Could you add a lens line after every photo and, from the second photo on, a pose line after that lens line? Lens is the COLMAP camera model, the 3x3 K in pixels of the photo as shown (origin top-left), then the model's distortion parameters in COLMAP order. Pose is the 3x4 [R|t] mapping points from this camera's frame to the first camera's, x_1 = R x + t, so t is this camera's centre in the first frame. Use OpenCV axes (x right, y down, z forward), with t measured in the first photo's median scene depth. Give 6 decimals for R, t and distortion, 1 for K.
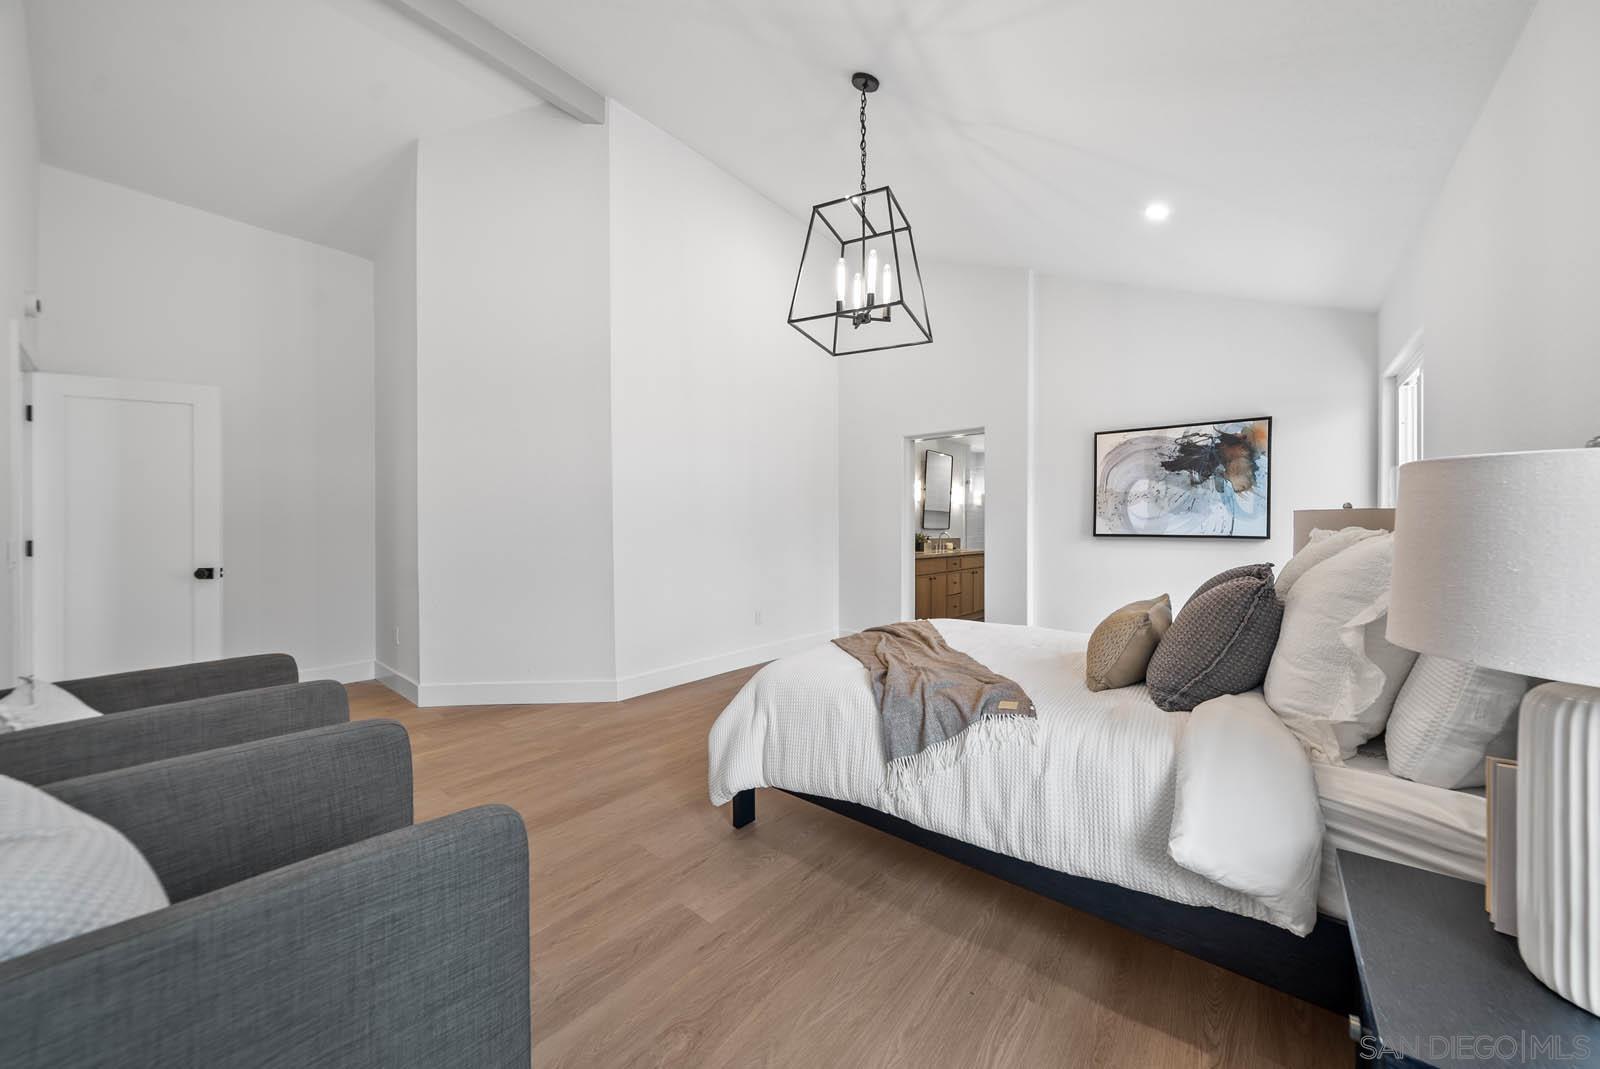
lens RADIAL K [[556.3, 0, 807.8], [0, 556.3, 540.9], [0, 0, 1]] dist [-0.006215, -0.000009]
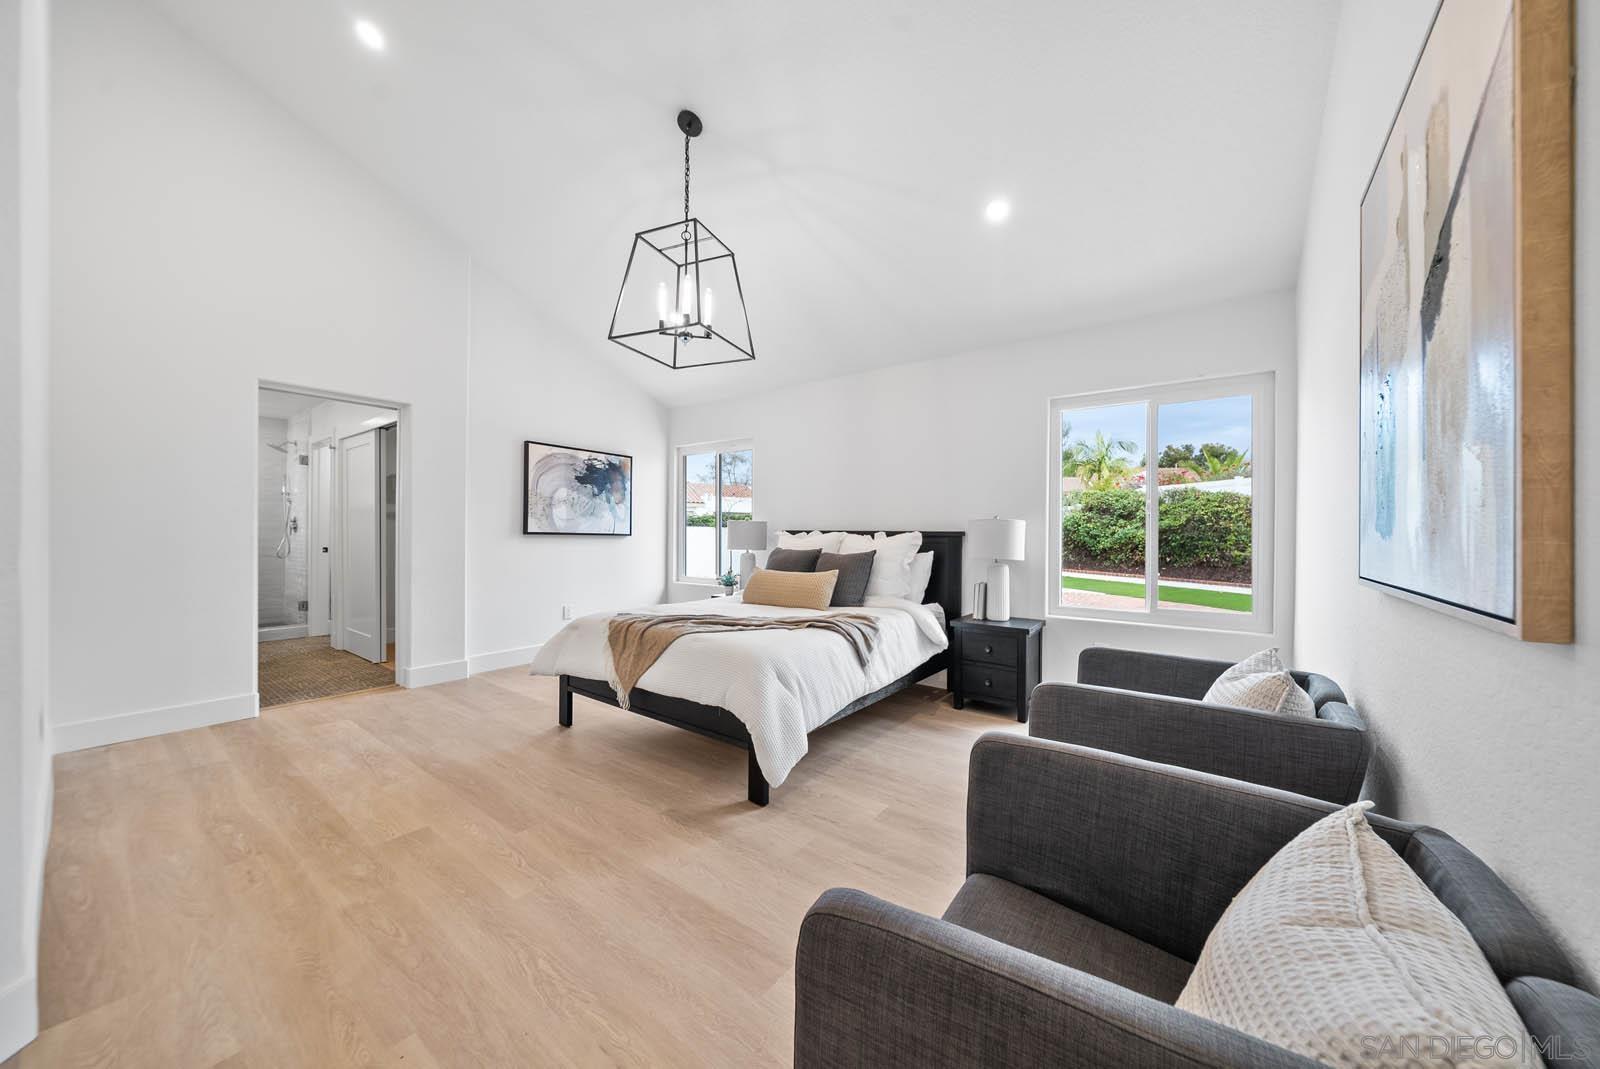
lens RADIAL K [[556.3, 0, 807.8], [0, 556.3, 540.9], [0, 0, 1]] dist [-0.006215, -0.000009]
pose [[-0.052787, -0.014027, 0.998507, -0.685670], [0.004829, 0.999886, 0.014301, -0.008774], [-0.998594, 0.005577, -0.052714, 0.550811]]
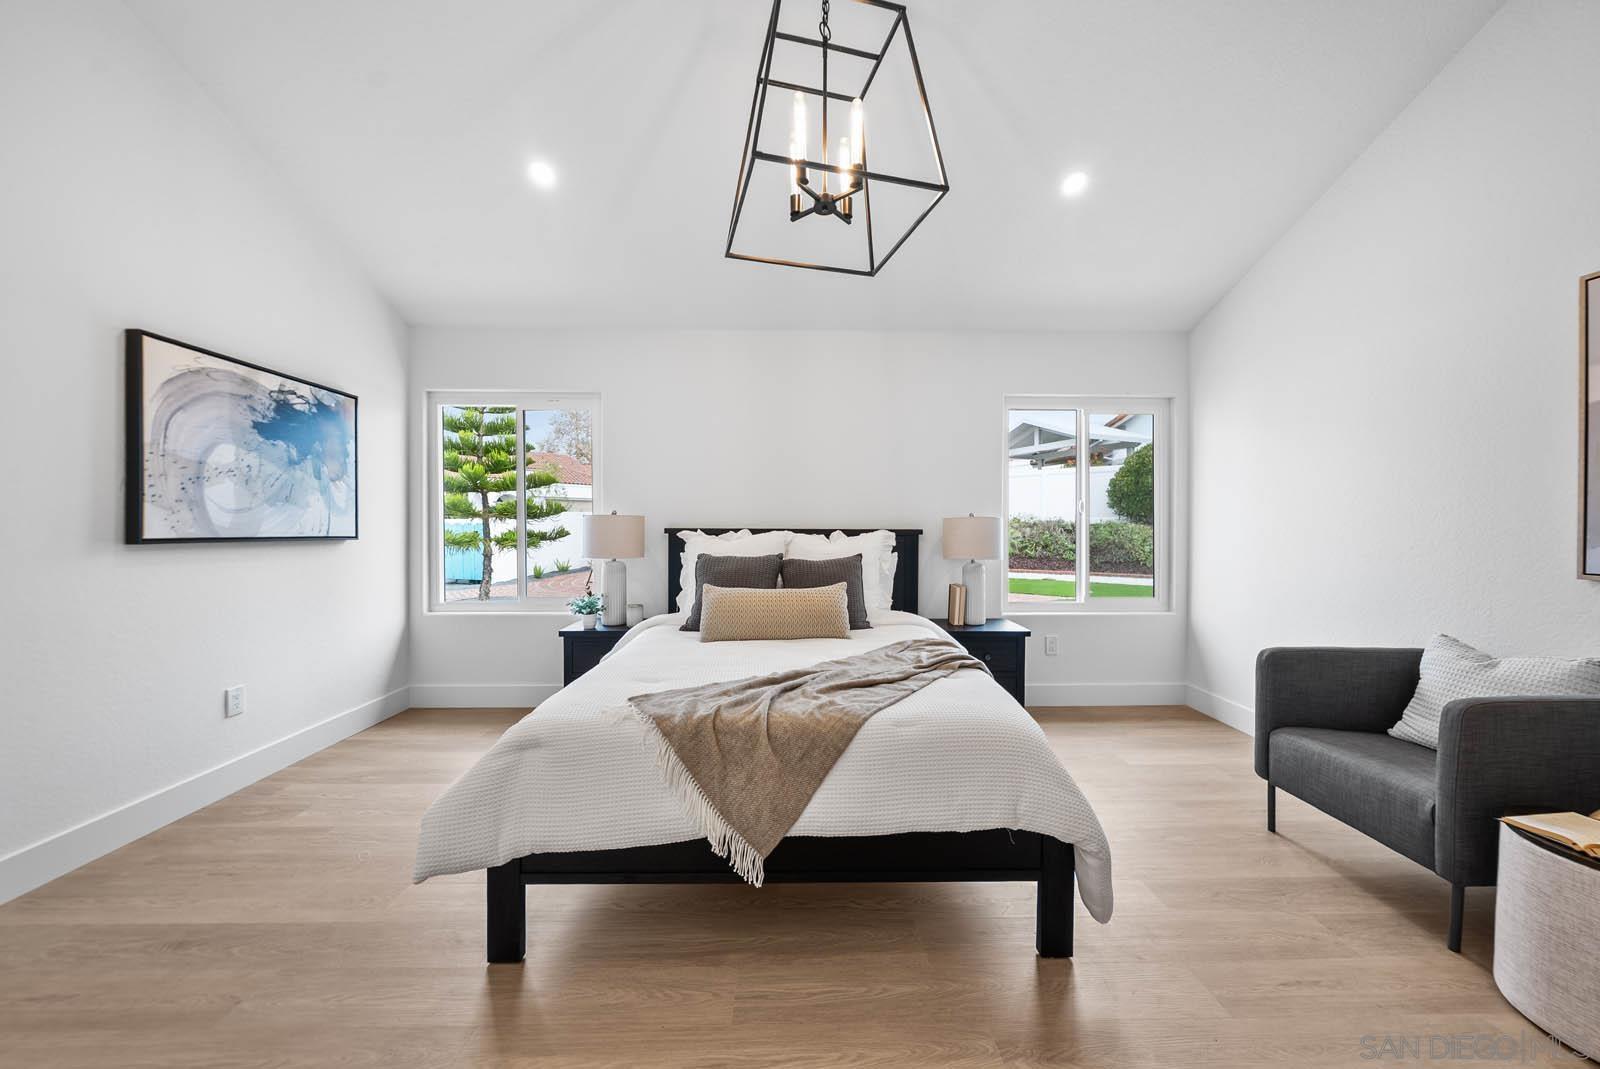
lens RADIAL K [[561.7, 0, 806.4], [0, 561.7, 533.4], [0, 0, 1]] dist [-0.005719, -0.000142]
pose [[-0.655148, -0.016224, 0.755327, -0.257816], [0.005922, 0.999628, 0.026609, -0.029253], [-0.755478, 0.021906, -0.654808, 0.970970]]
